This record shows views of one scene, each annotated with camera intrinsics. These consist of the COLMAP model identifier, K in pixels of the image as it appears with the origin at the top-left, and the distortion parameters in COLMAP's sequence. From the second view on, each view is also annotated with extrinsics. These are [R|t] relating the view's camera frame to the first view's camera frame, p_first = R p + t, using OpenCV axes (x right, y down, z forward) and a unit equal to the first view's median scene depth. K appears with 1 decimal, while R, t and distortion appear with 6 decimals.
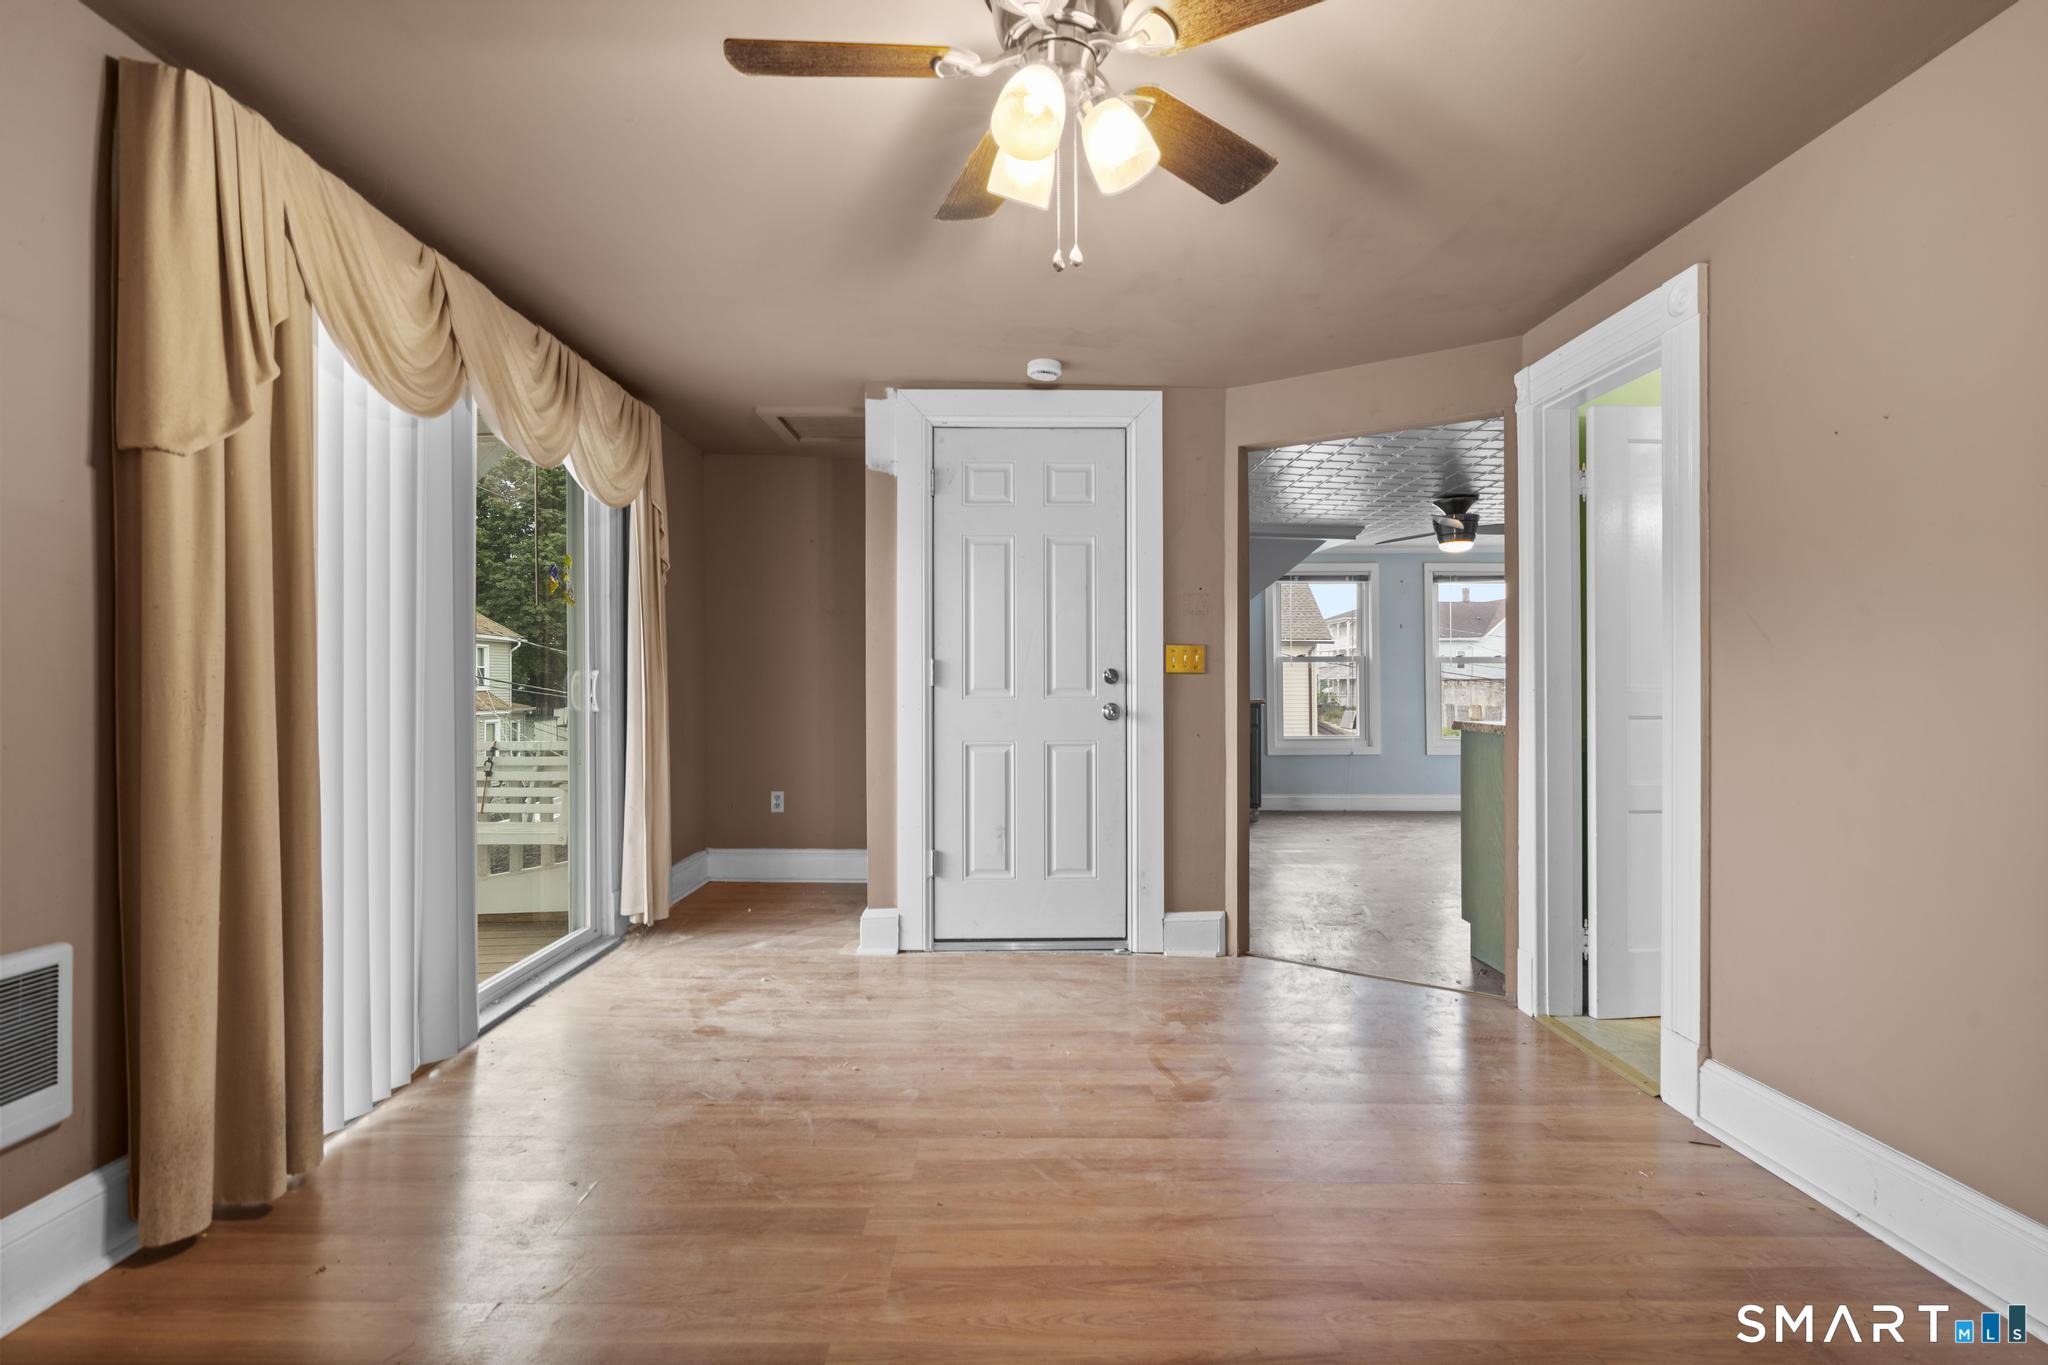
lens RADIAL K [[926.0, 0, 1024.8], [0, 926.0, 686.6], [0, 0, 1]] dist [-0.003501, -0.000793]
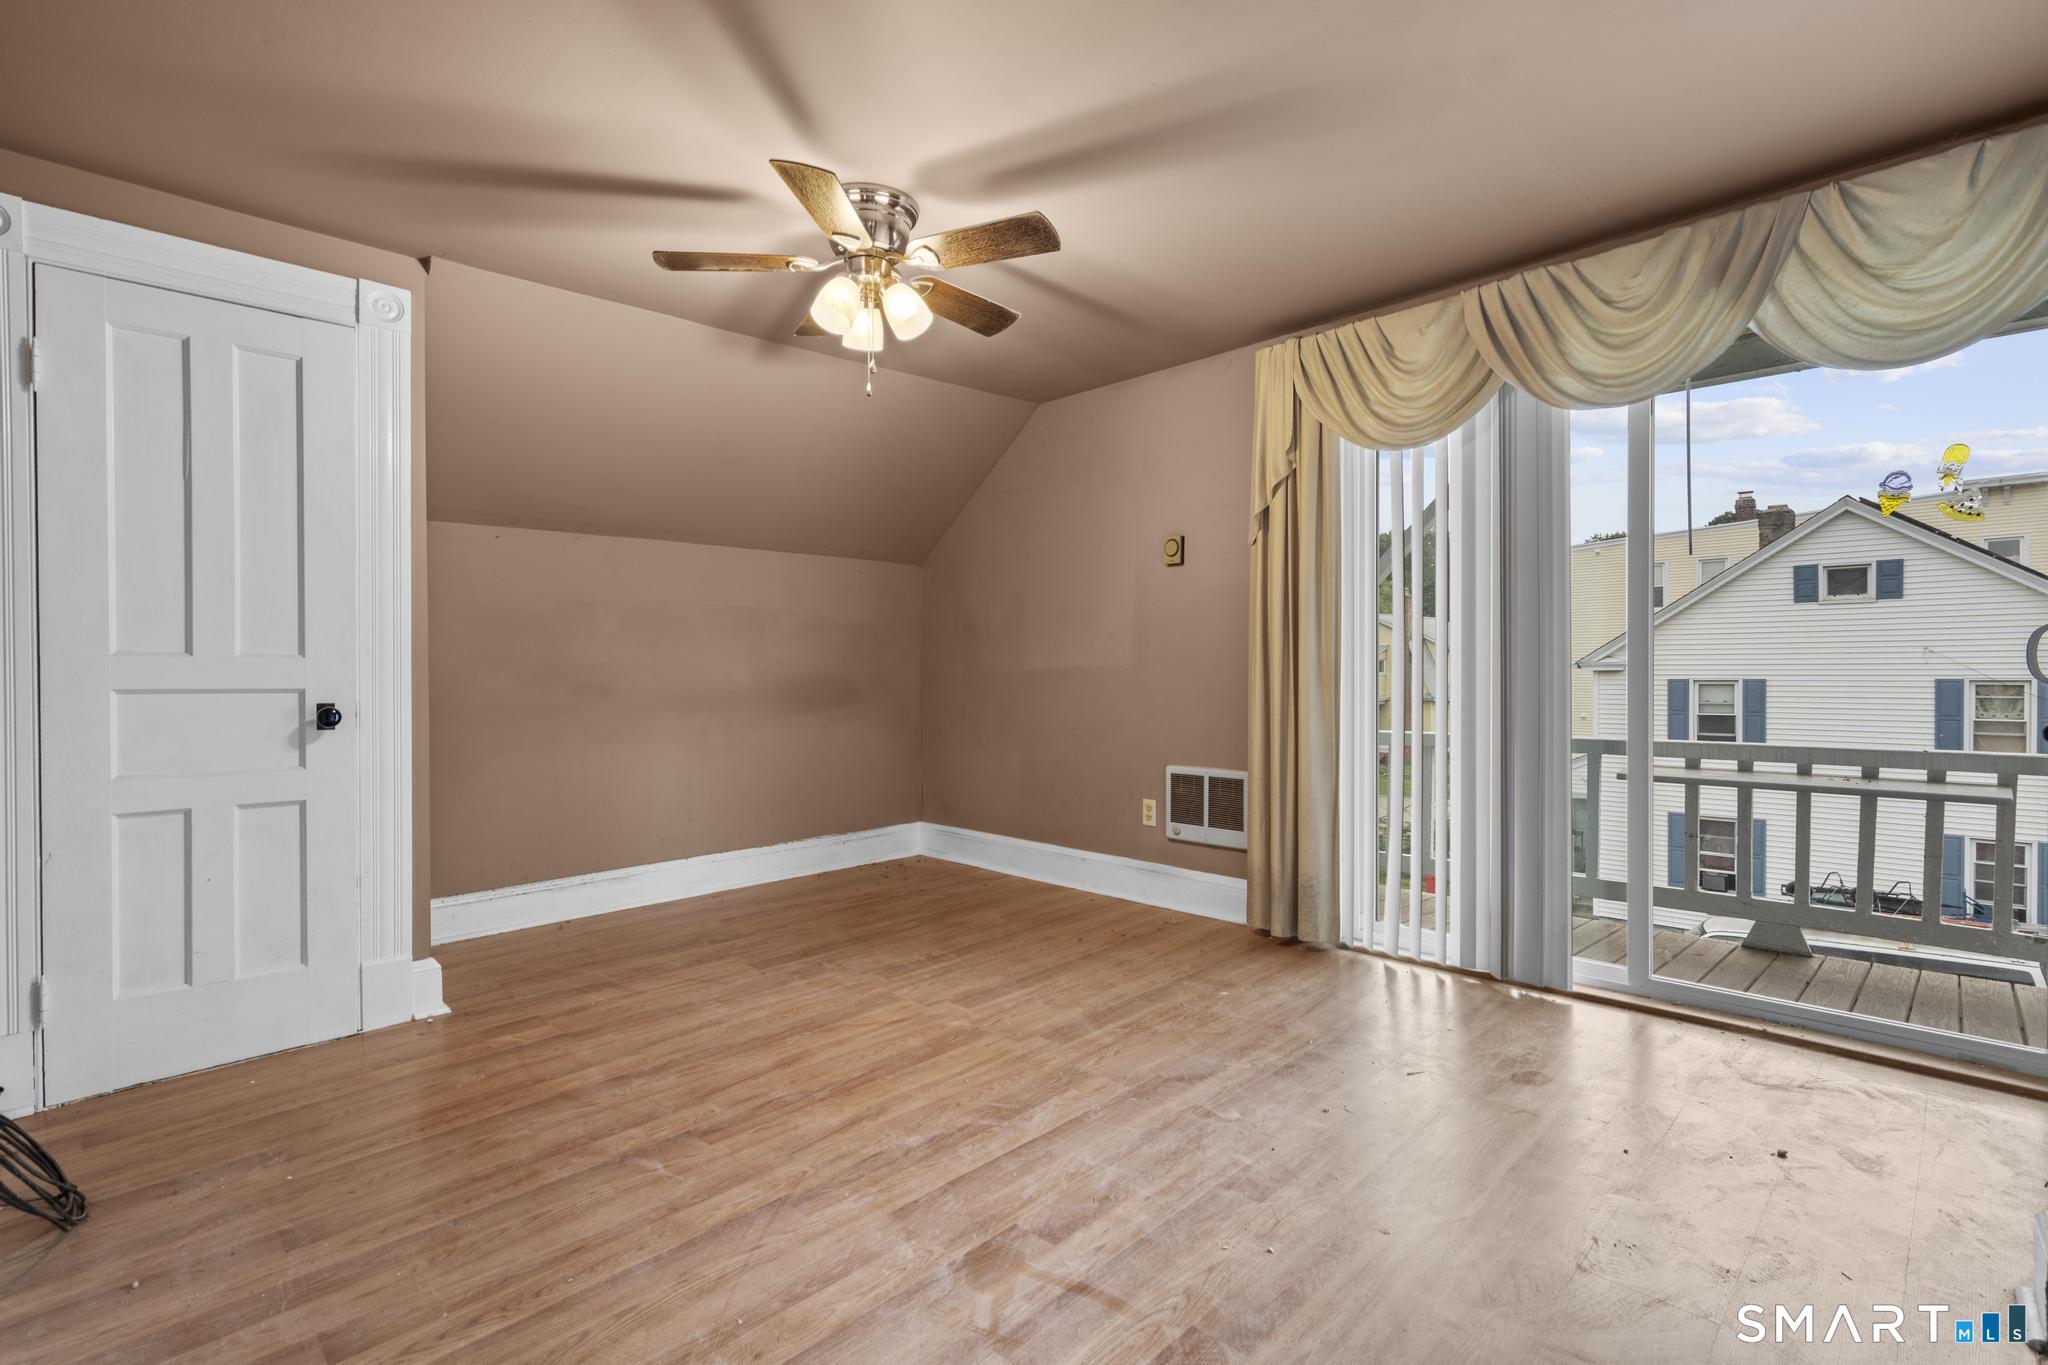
lens RADIAL K [[926.0, 0, 1024.7], [0, 926.0, 675.5], [0, 0, 1]] dist [-0.003501, -0.000793]
pose [[-0.710163, 0.008675, -0.703984, 0.686931], [0.004488, 0.999960, 0.007795, 0.020416], [0.704023, 0.002377, -0.710173, 1.632137]]
